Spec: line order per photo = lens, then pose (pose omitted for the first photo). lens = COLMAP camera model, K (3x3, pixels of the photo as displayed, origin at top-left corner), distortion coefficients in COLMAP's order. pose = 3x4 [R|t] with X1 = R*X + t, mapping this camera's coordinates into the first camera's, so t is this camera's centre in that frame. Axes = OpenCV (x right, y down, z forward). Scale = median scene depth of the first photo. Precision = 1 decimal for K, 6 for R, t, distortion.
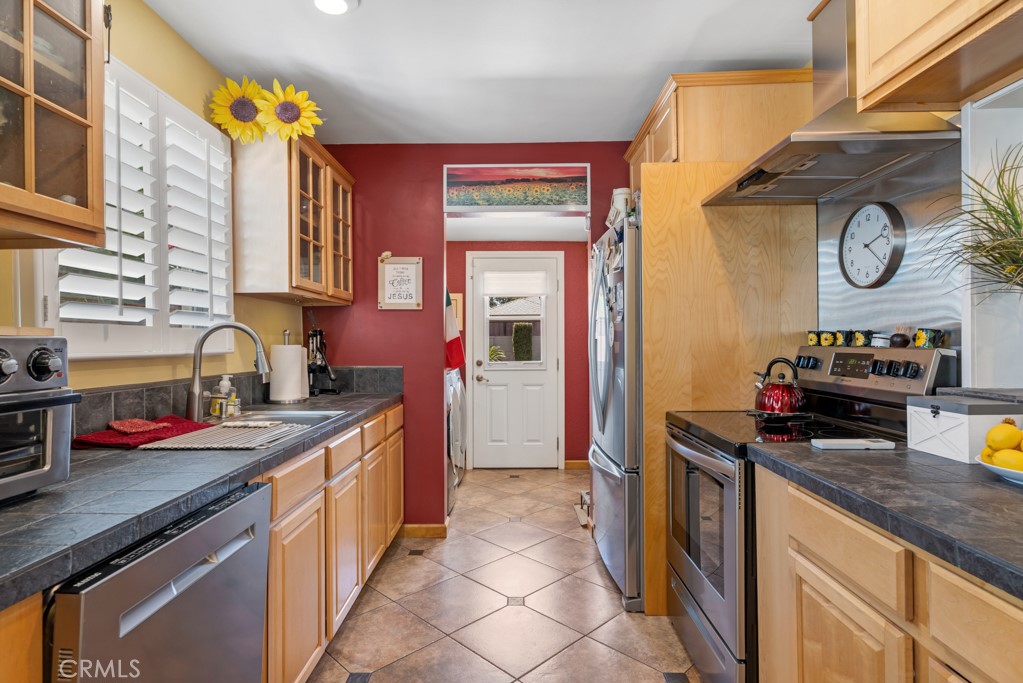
lens RADIAL K [[534.4, 0, 505.9], [0, 534.4, 345.4], [0, 0, 1]] dist [-0.002411, 0.001465]
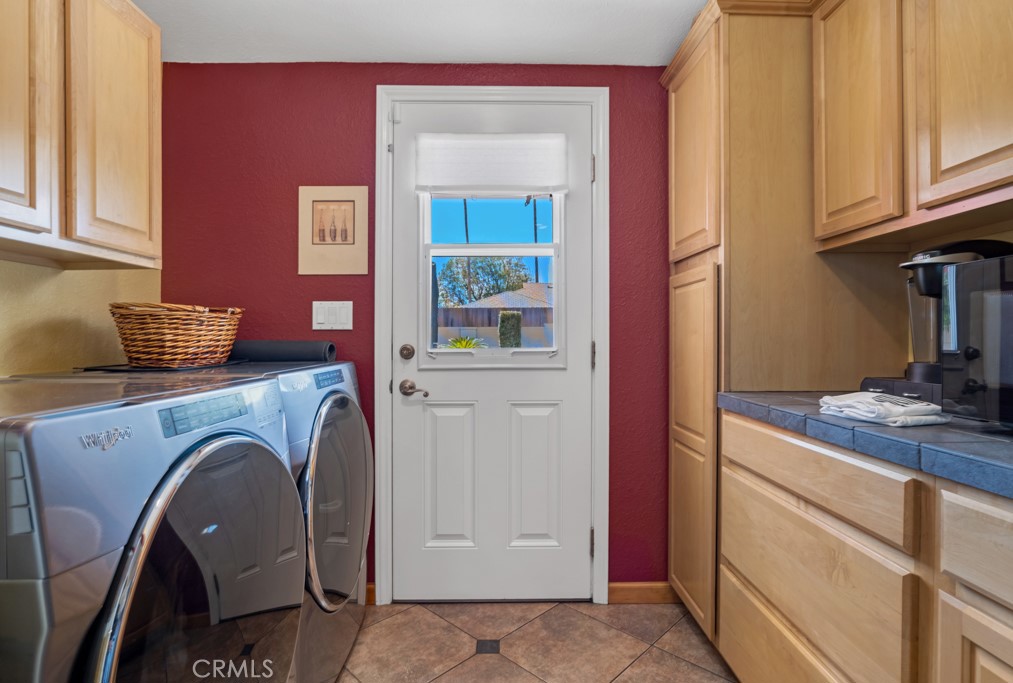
lens RADIAL K [[486.7, 0, 506.8], [0, 486.7, 340.3], [0, 0, 1]] dist [-0.016169, 0.003908]
pose [[0.999675, 0.004521, 0.025091, 0.019031], [-0.004408, 0.999980, -0.004541, 0.025186], [-0.025111, 0.004429, 0.999675, 0.615192]]
